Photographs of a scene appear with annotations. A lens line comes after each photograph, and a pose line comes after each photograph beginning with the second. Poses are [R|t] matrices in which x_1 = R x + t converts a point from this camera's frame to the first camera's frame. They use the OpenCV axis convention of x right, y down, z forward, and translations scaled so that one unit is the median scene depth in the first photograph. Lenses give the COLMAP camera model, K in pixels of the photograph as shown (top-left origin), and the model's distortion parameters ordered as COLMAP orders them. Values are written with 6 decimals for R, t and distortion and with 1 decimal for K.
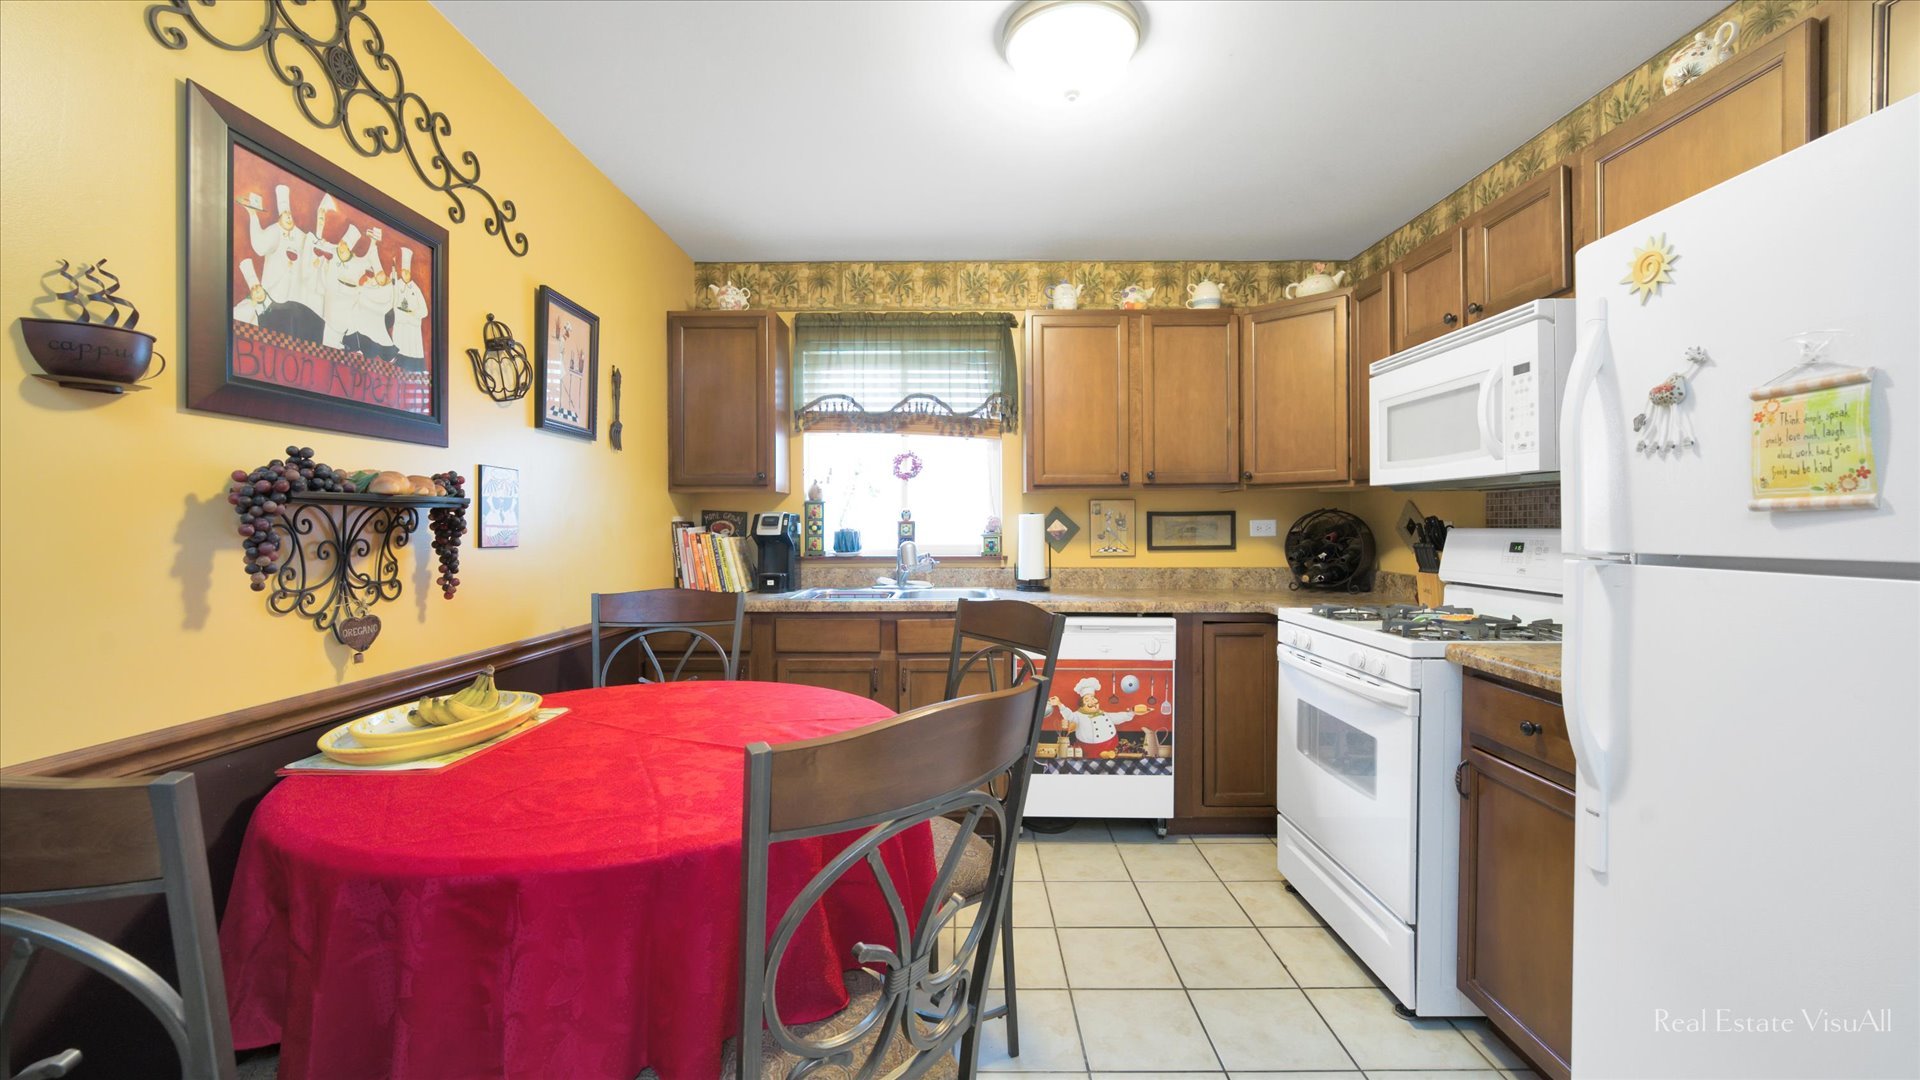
lens RADIAL K [[781.4, 0, 962.1], [0, 781.4, 531.2], [0, 0, 1]] dist [0.003818, 0.000375]
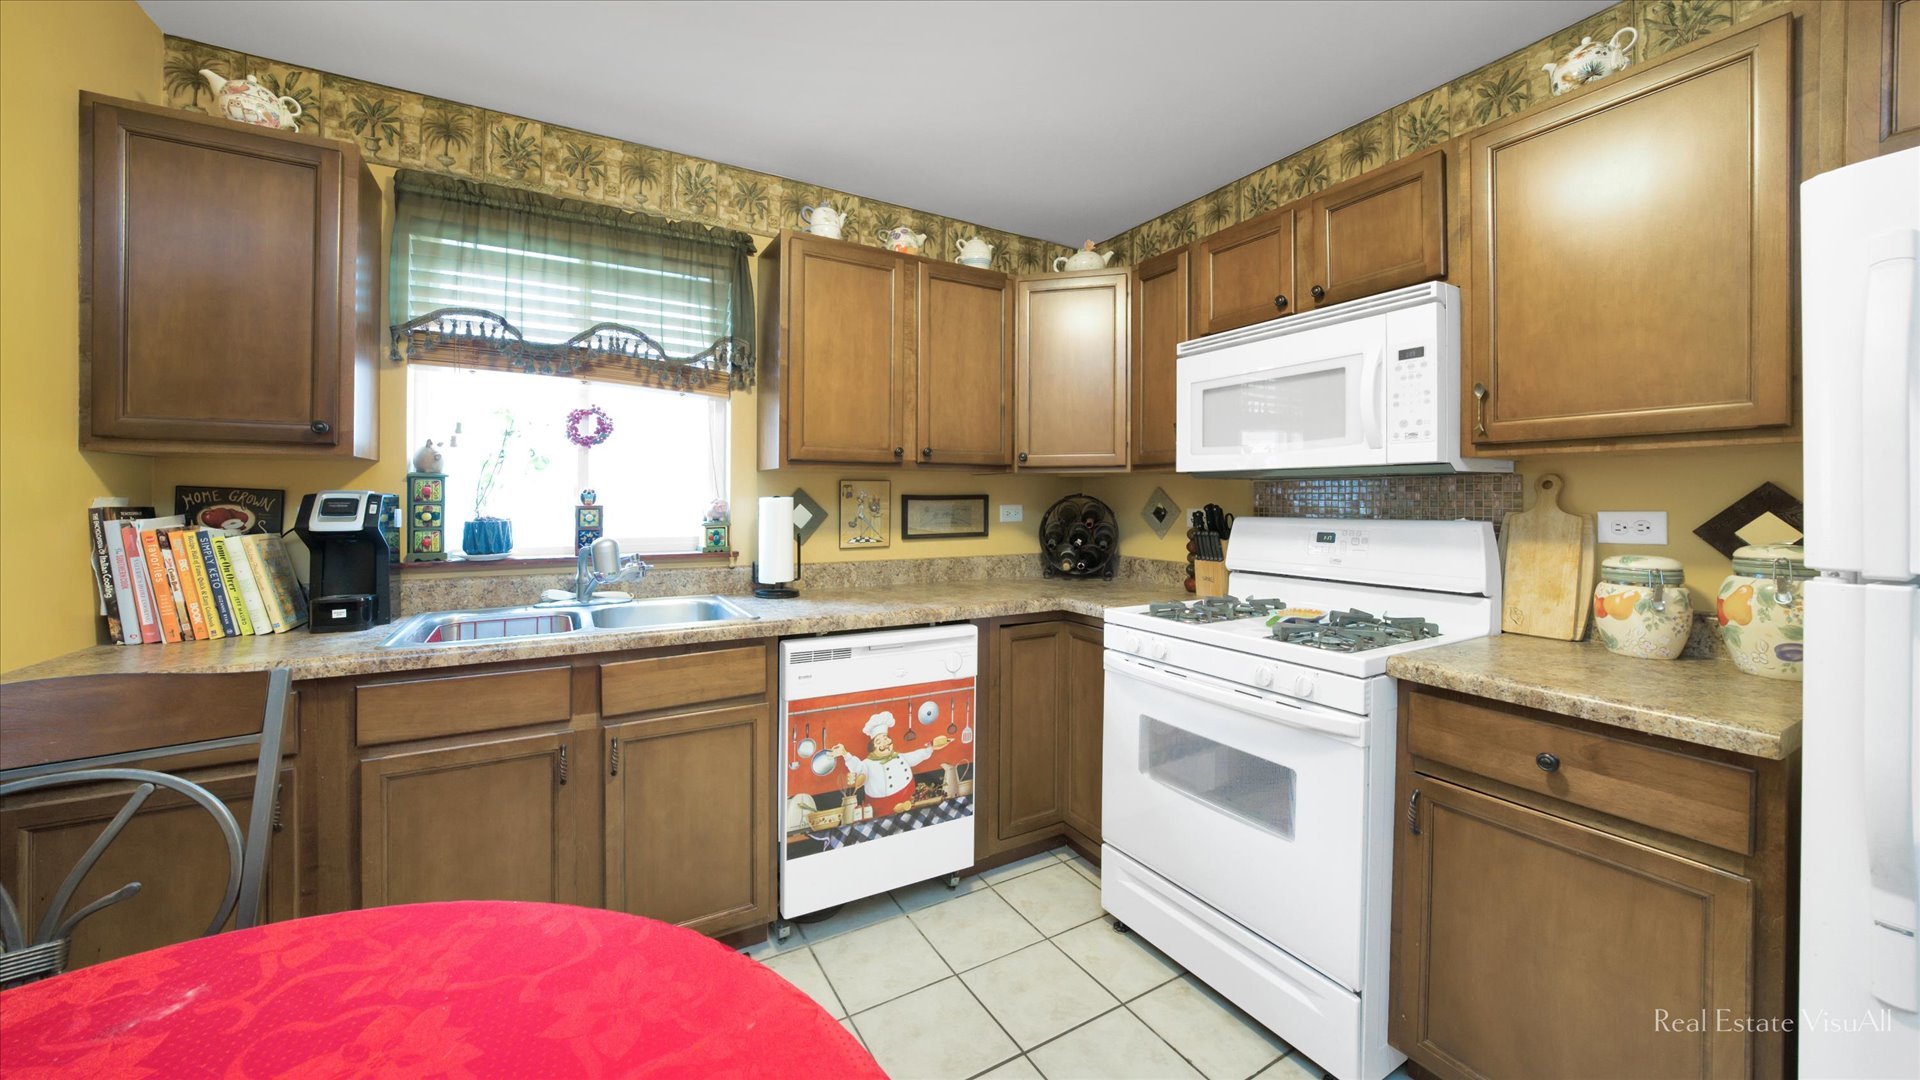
lens RADIAL K [[717.5, 0, 985.1], [0, 717.5, 496.4], [0, 0, 1]] dist [-0.019054, 0.002923]
pose [[0.864257, 0.008070, 0.502985, -0.096258], [-0.000229, 0.999878, -0.015647, -0.012606], [-0.503050, 0.013408, 0.864153, 0.308439]]
